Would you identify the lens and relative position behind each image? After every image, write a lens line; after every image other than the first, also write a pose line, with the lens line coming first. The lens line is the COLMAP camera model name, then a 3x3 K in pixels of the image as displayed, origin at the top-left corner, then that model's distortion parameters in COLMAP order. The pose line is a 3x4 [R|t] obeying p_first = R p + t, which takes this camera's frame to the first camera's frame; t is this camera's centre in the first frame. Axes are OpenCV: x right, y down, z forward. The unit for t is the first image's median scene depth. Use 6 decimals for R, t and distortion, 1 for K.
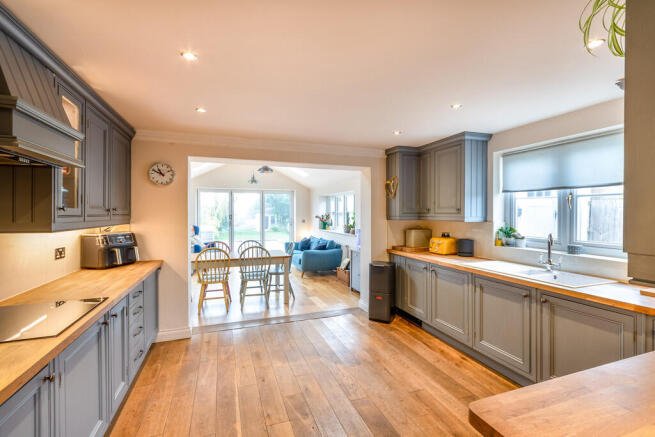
lens RADIAL K [[289.5, 0, 329.3], [0, 289.5, 214.4], [0, 0, 1]] dist [0.001050, 0.000007]
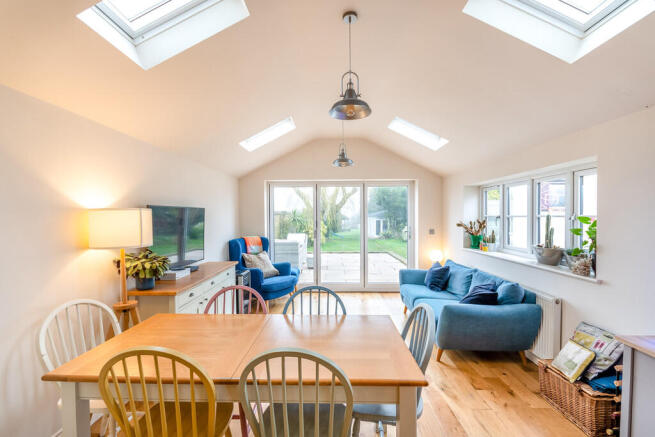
lens RADIAL K [[312.8, 0, 330.4], [0, 312.8, 218.2], [0, 0, 1]] dist [0.000298, 0.000073]
pose [[0.933017, -0.001140, -0.359830, -0.059756], [0.000761, 0.999999, -0.001193, -0.003341], [0.359831, 0.000839, 0.933017, 0.379243]]
